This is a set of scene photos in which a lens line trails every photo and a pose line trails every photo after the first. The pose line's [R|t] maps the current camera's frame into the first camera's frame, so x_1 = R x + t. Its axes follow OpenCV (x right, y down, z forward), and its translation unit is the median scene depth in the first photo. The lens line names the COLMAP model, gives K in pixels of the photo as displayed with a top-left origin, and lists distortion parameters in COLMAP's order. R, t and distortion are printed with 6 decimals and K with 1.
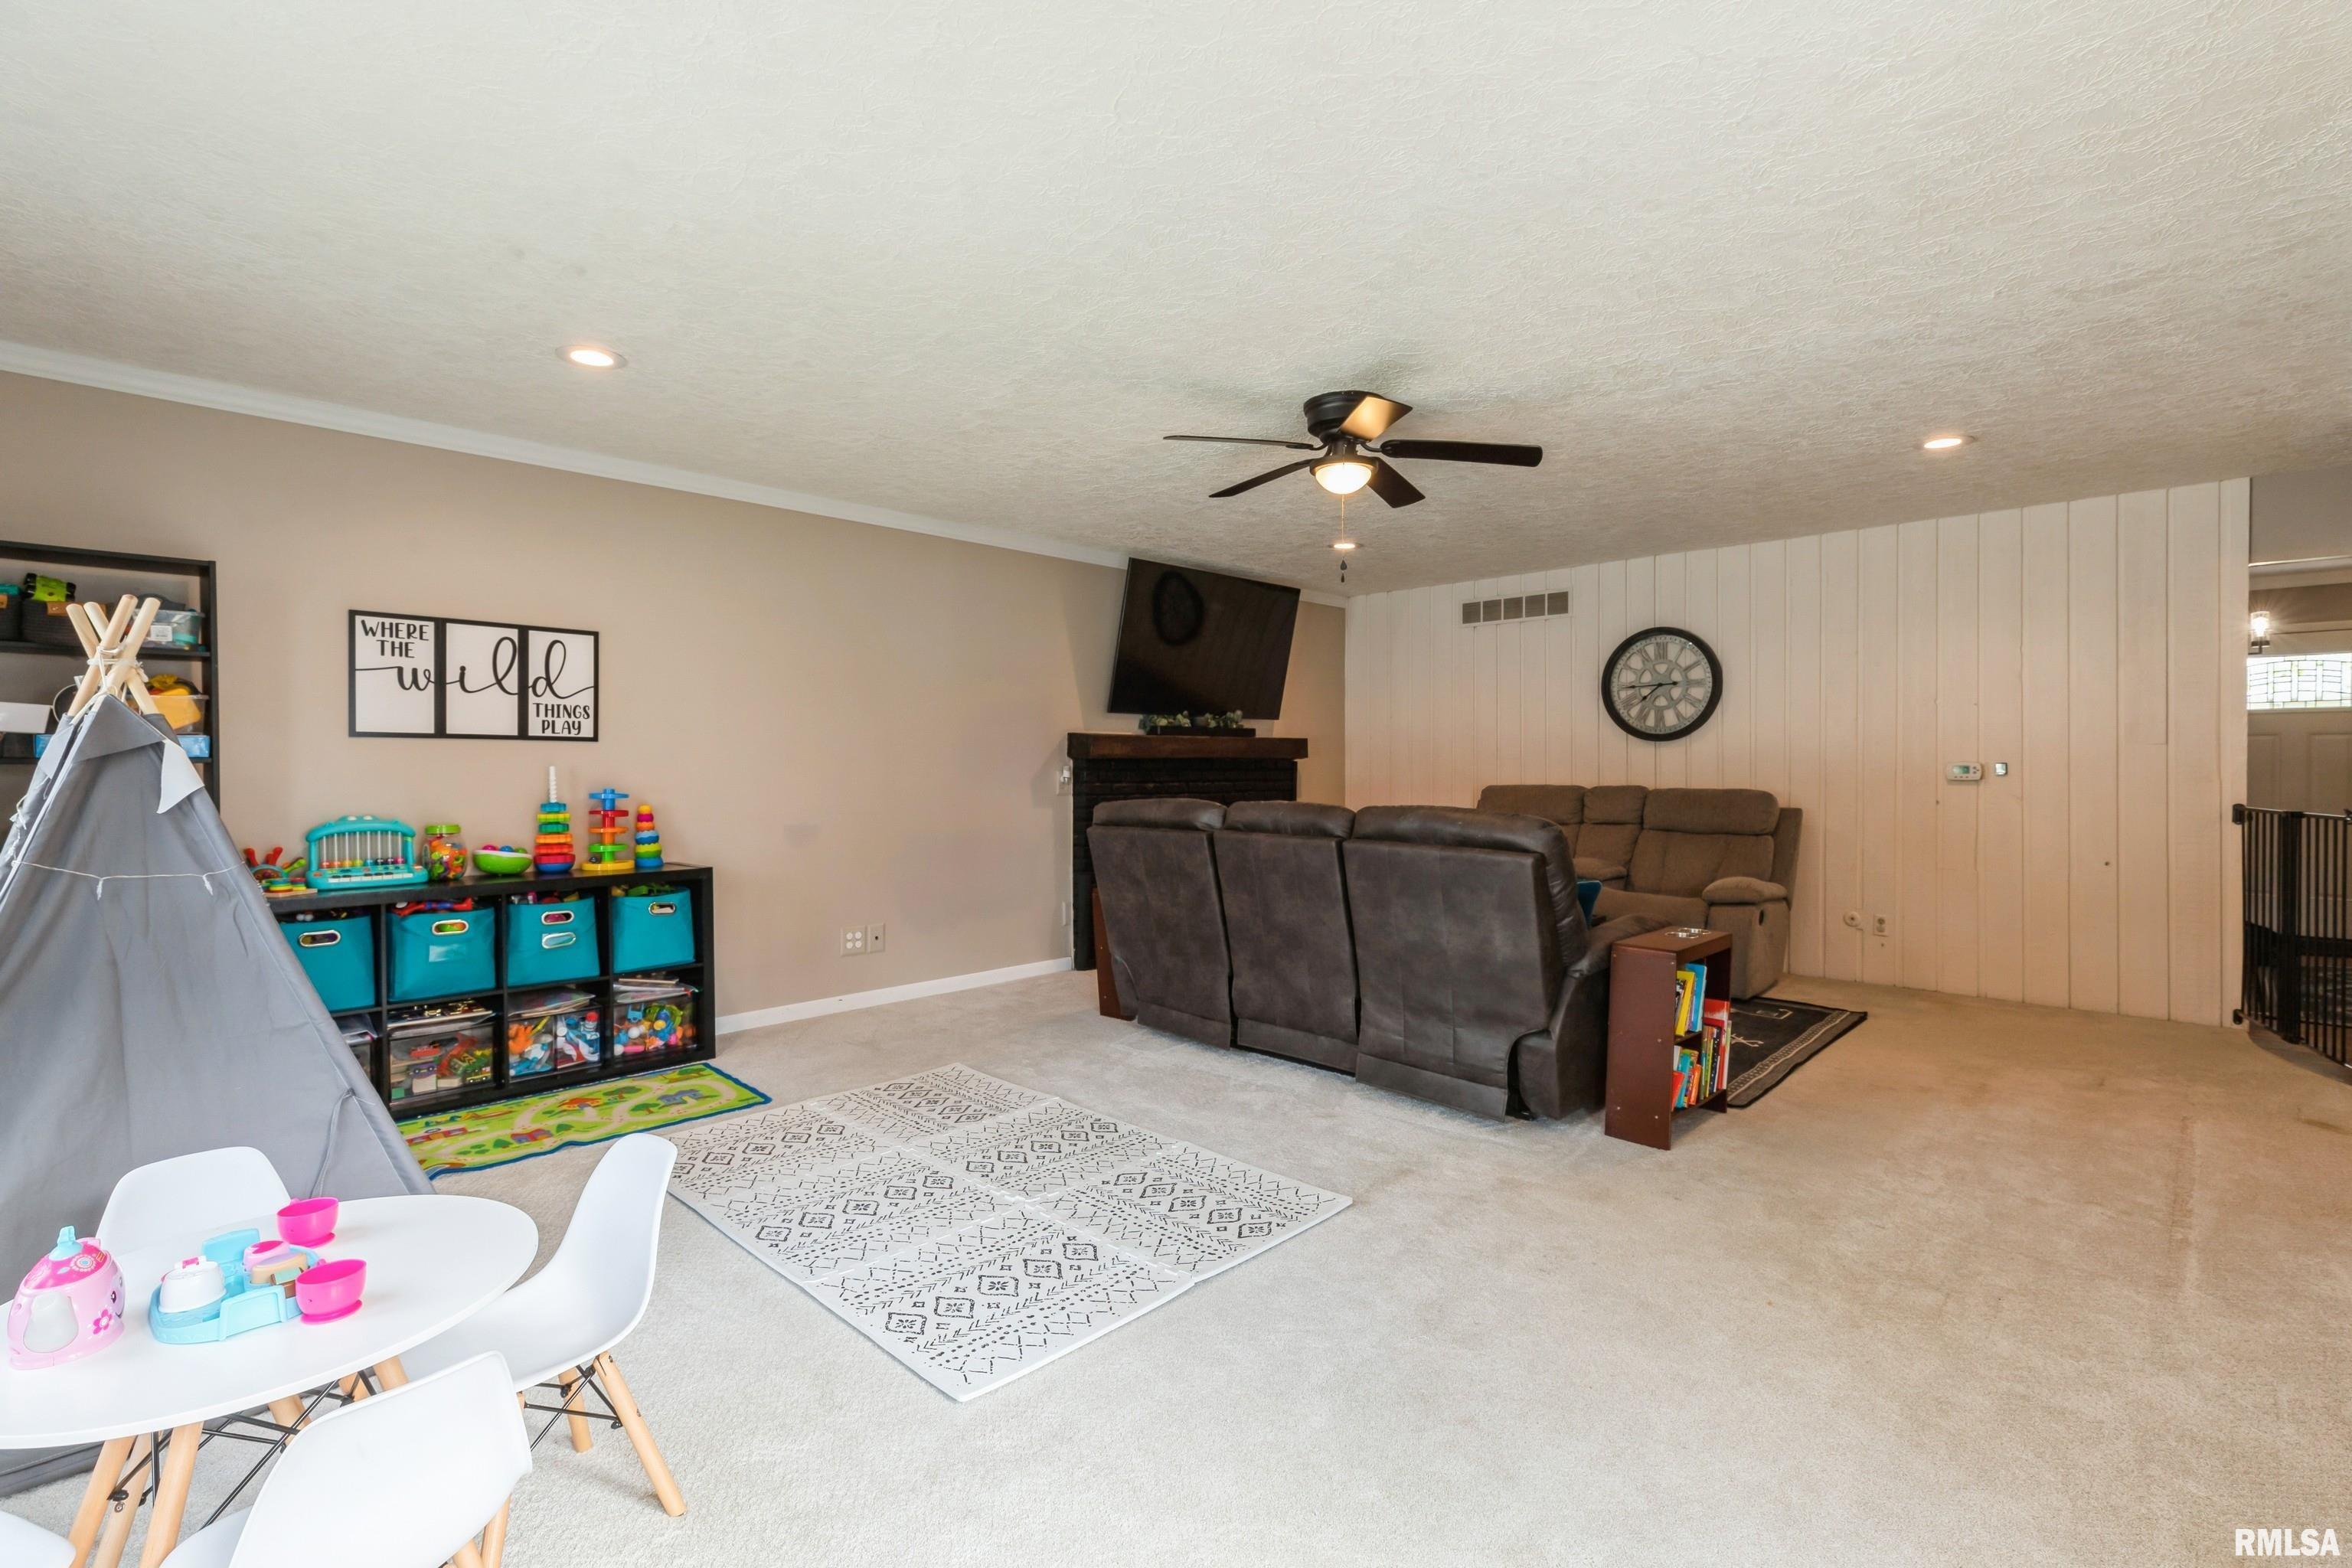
lens RADIAL K [[1070.9, 0, 1177.8], [0, 1070.9, 775.2], [0, 0, 1]] dist [0.002819, 0.000152]
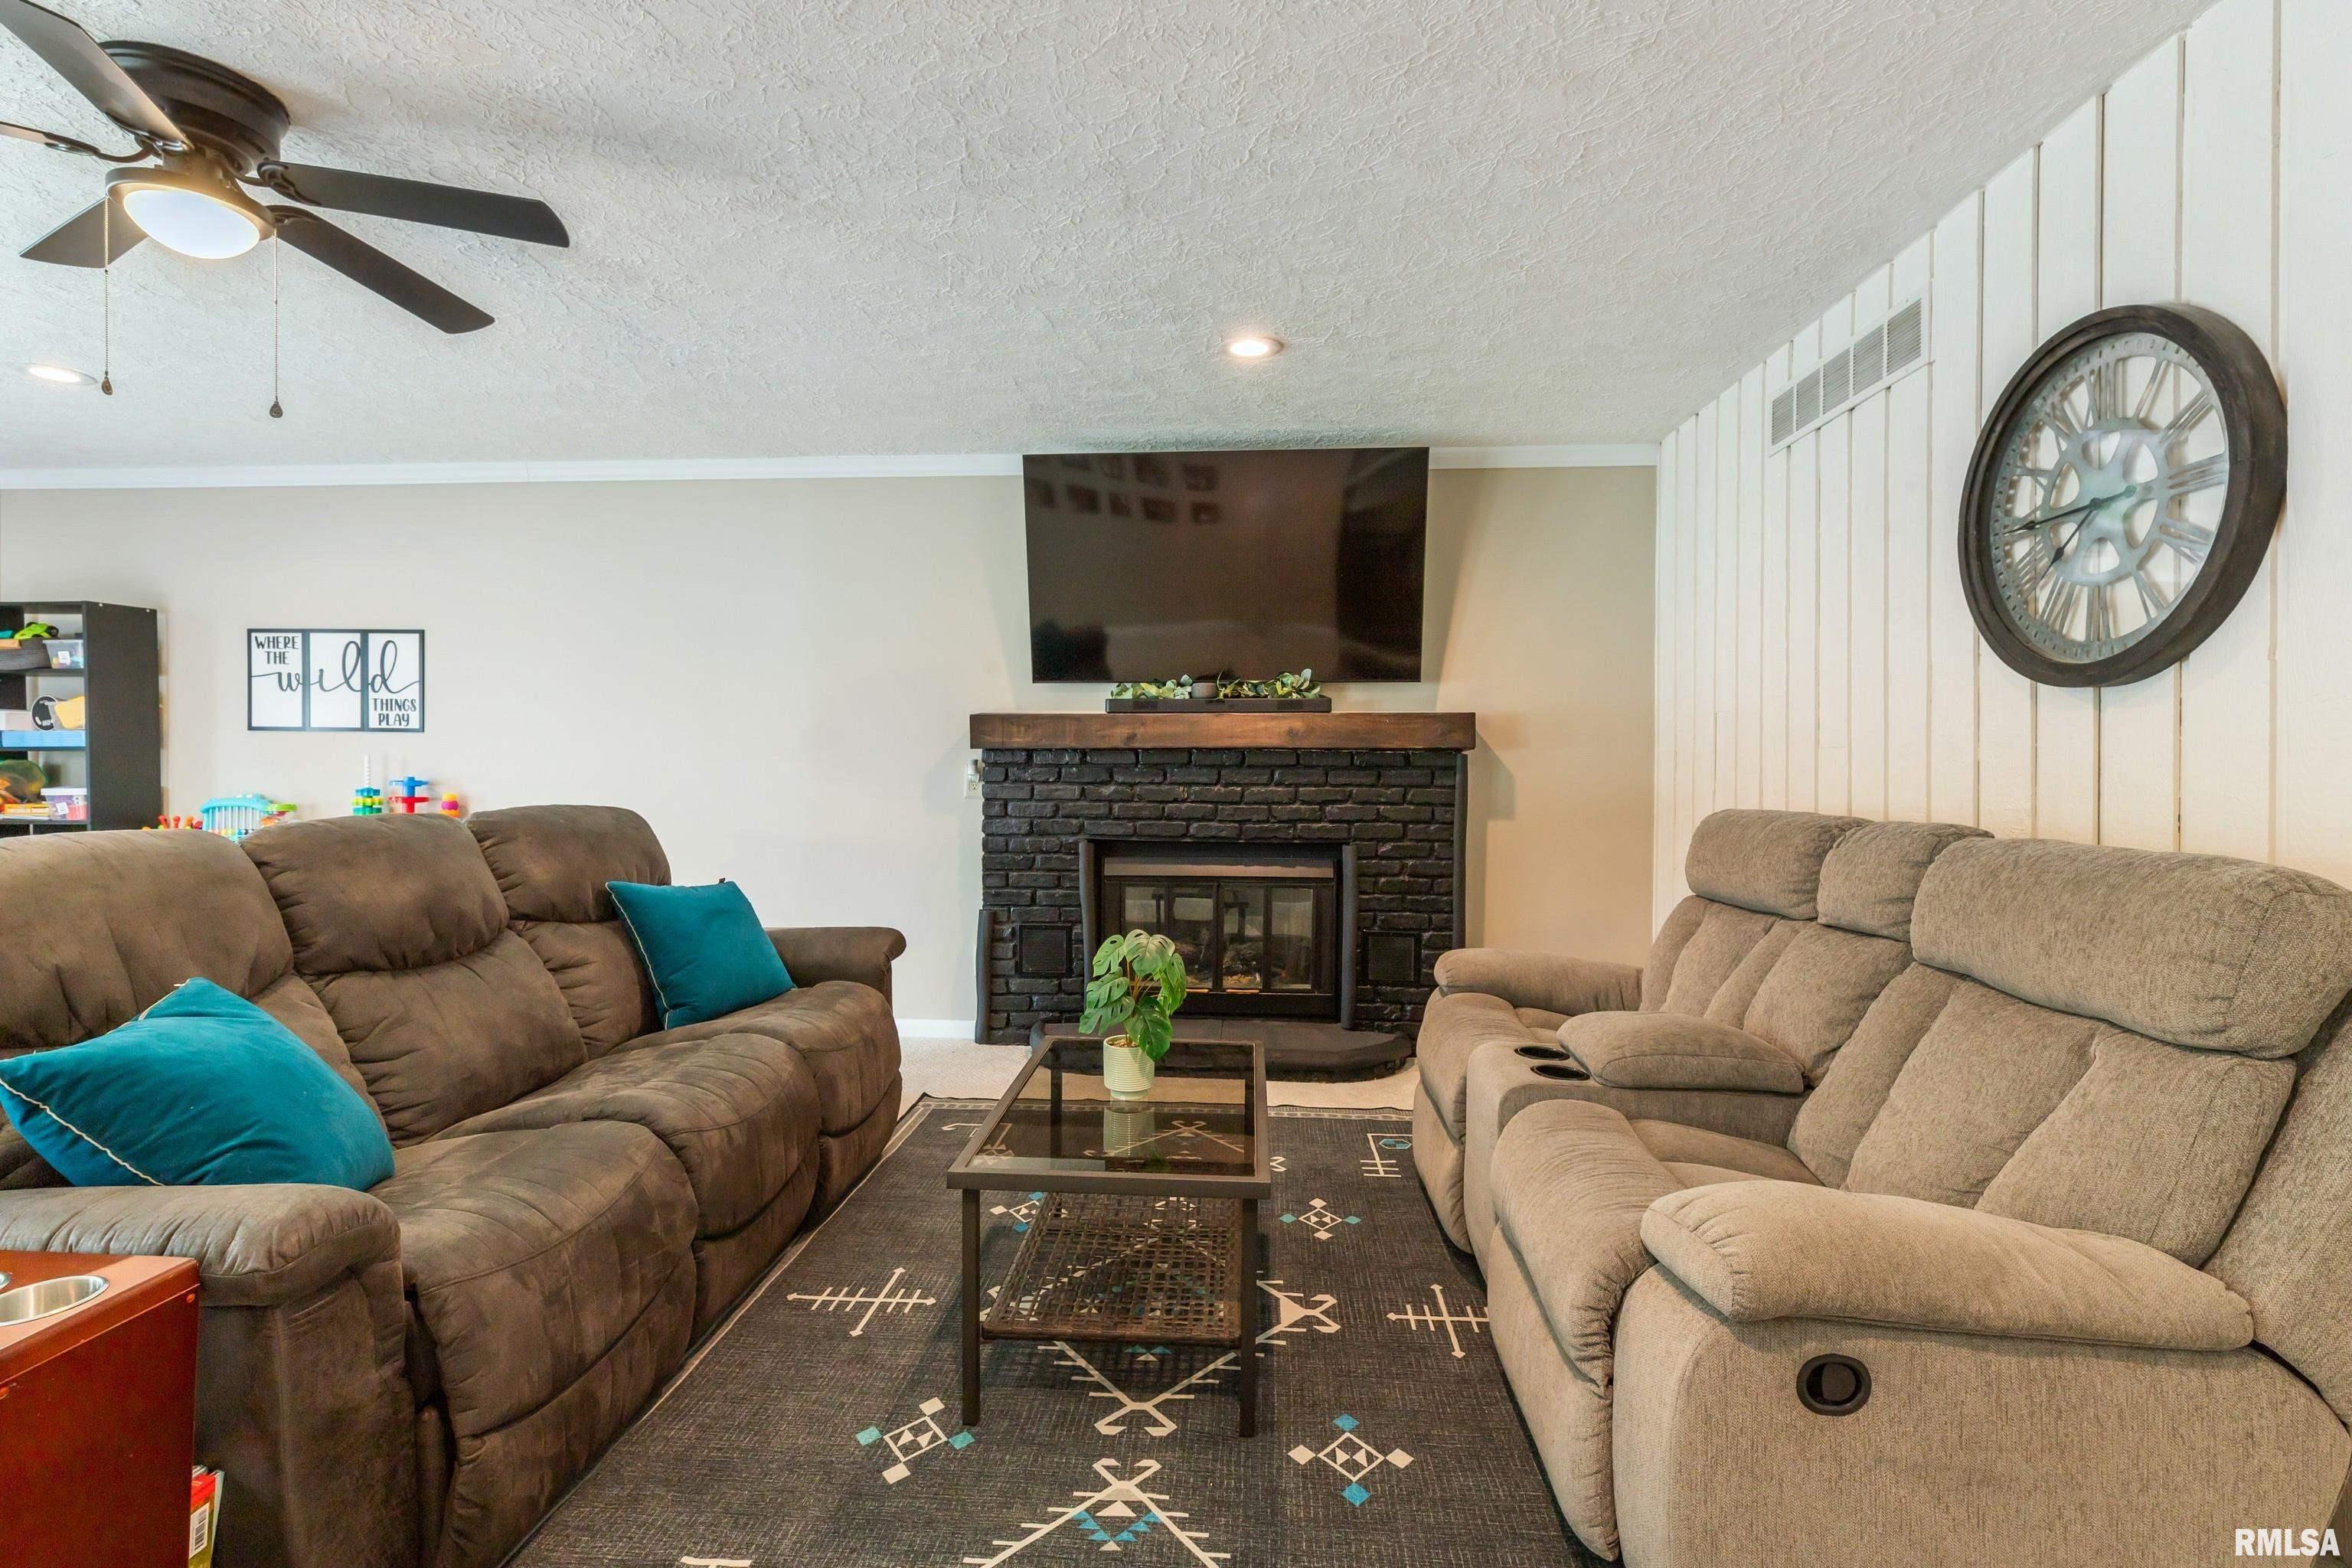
lens RADIAL K [[1086.5, 0, 1177.1], [0, 1086.5, 766.5], [0, 0, 1]] dist [0.005595, 0.000186]
pose [[0.642204, 0.008407, -0.766488, 0.796402], [-0.013352, 0.999911, -0.000220, -0.007473], [0.766417, 0.010375, 0.642259, 0.906002]]
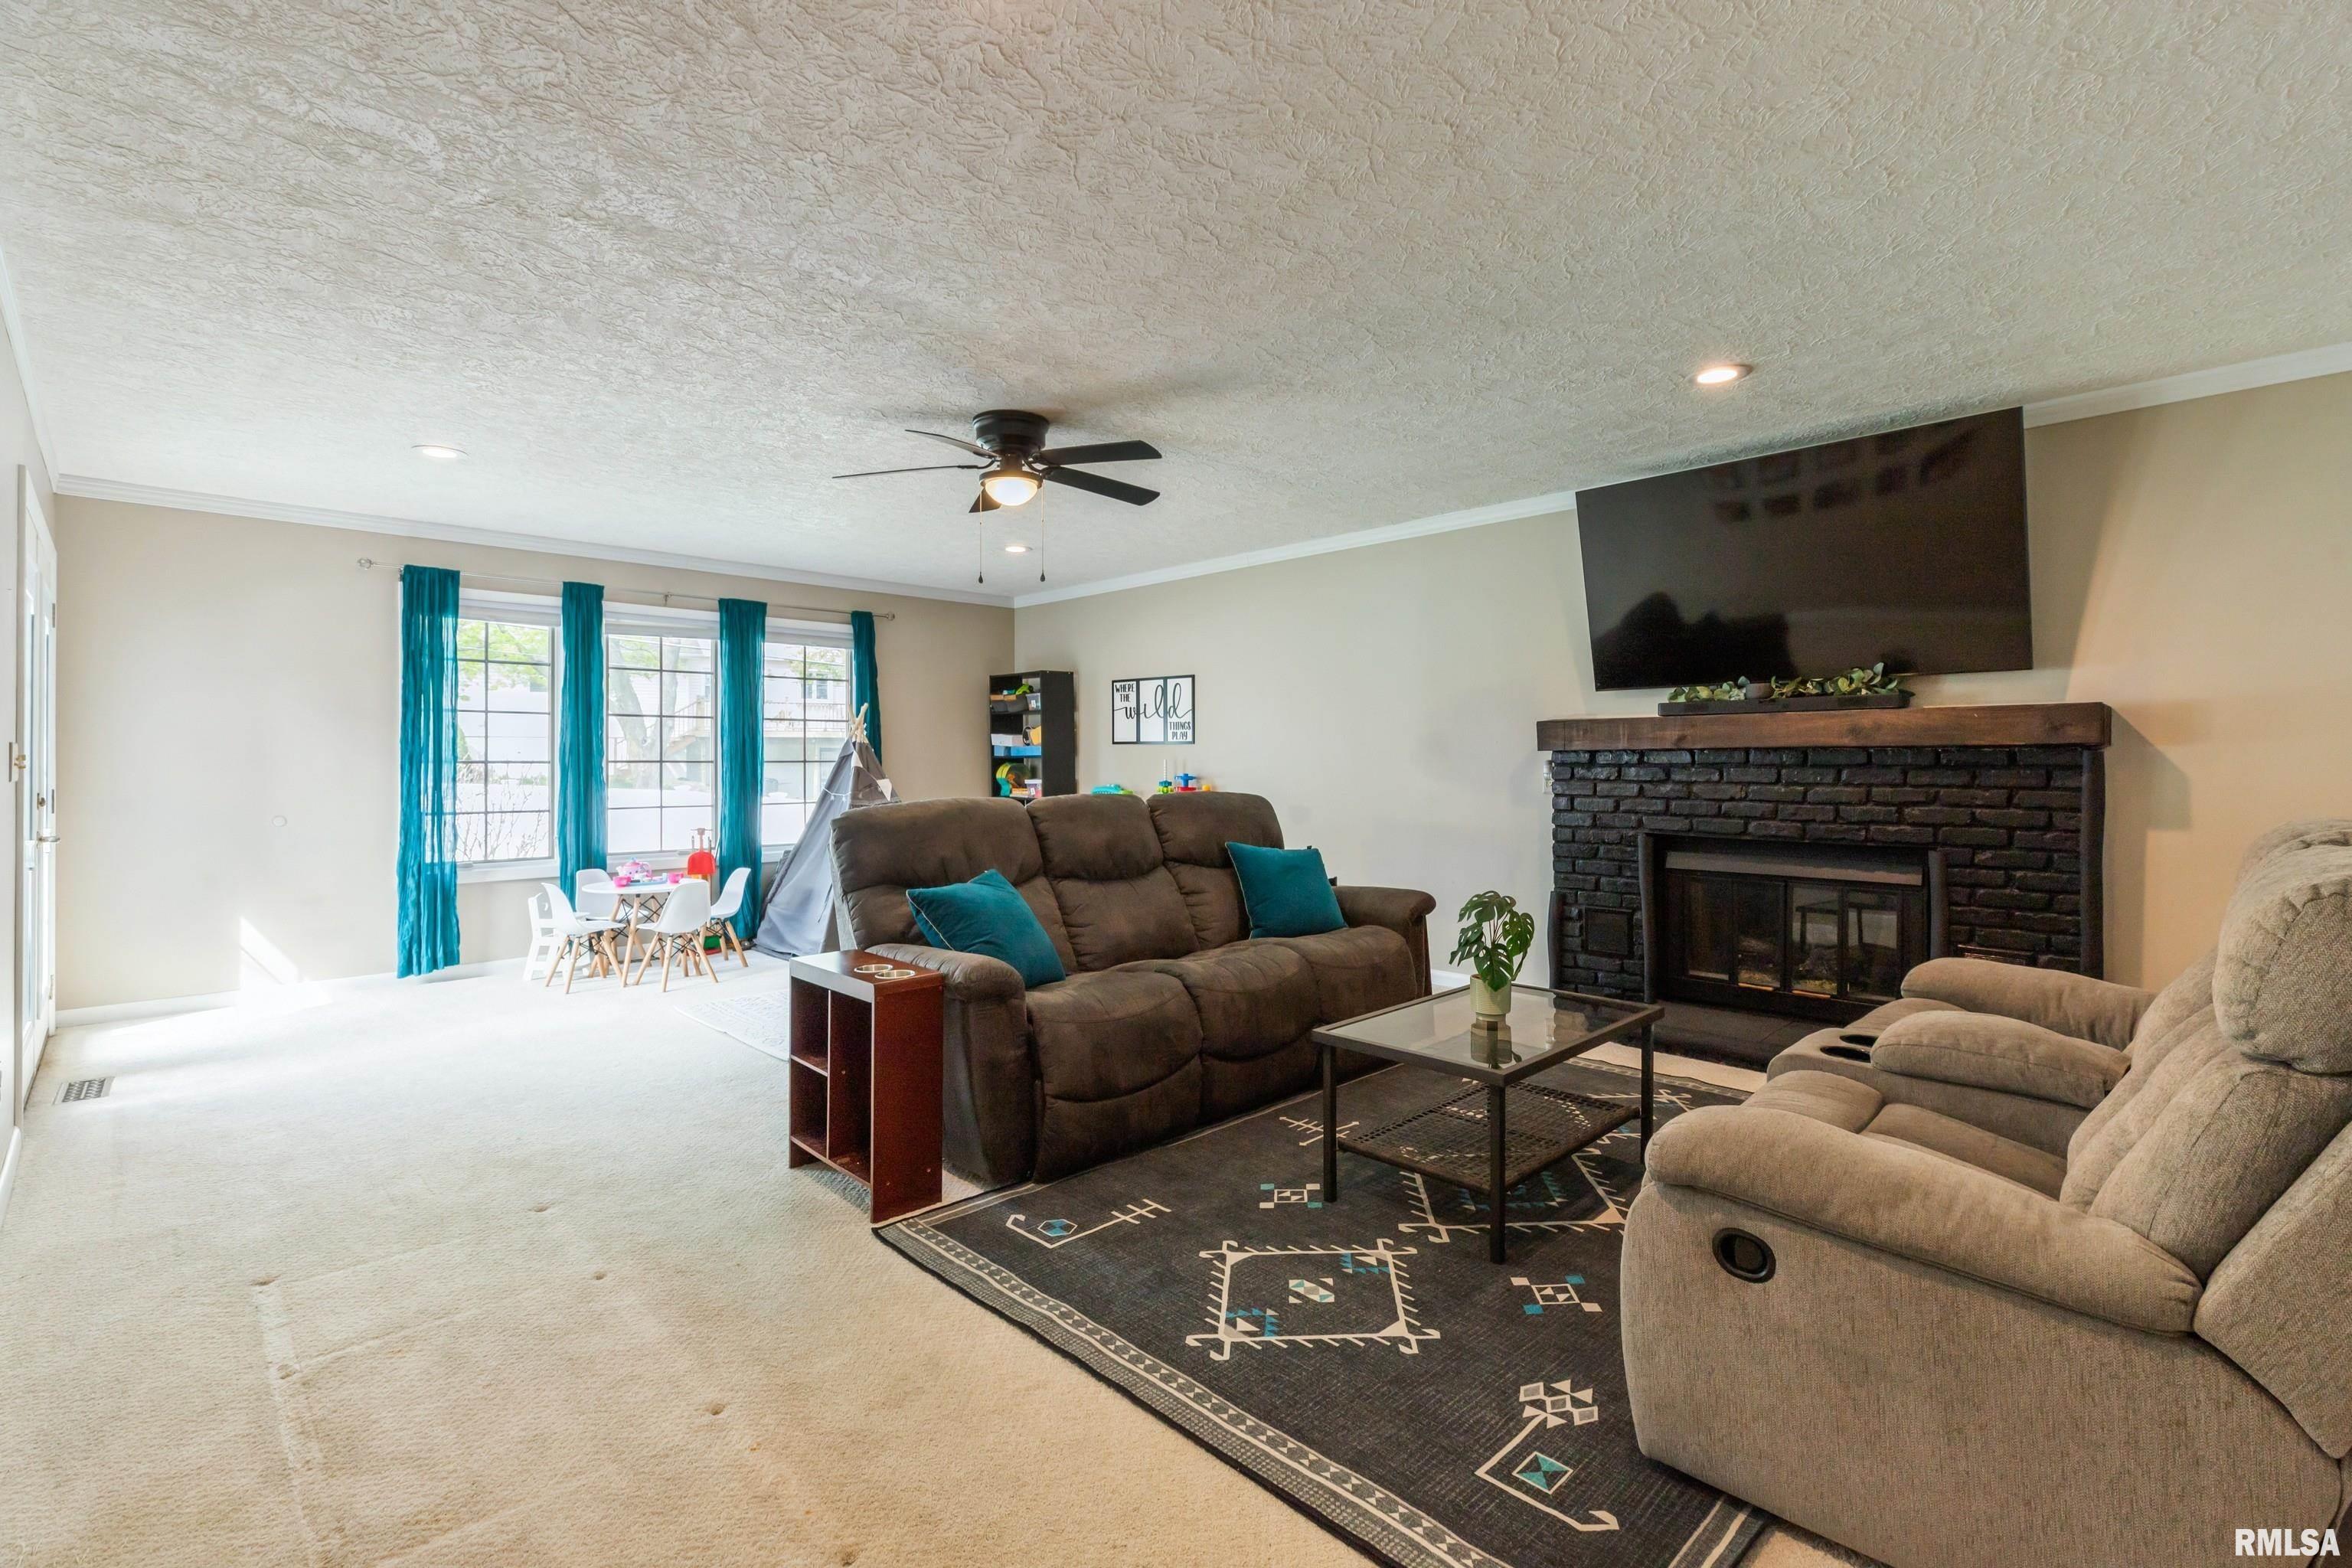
lens RADIAL K [[1069.0, 0, 1170.3], [0, 1069.0, 759.2], [0, 0, 1]] dist [0.002201, 0.000031]
pose [[-0.039277, 0.000604, -0.999228, 1.071275], [-0.009093, 0.999958, 0.000962, -0.010202], [0.999187, 0.009124, -0.039270, 1.058991]]
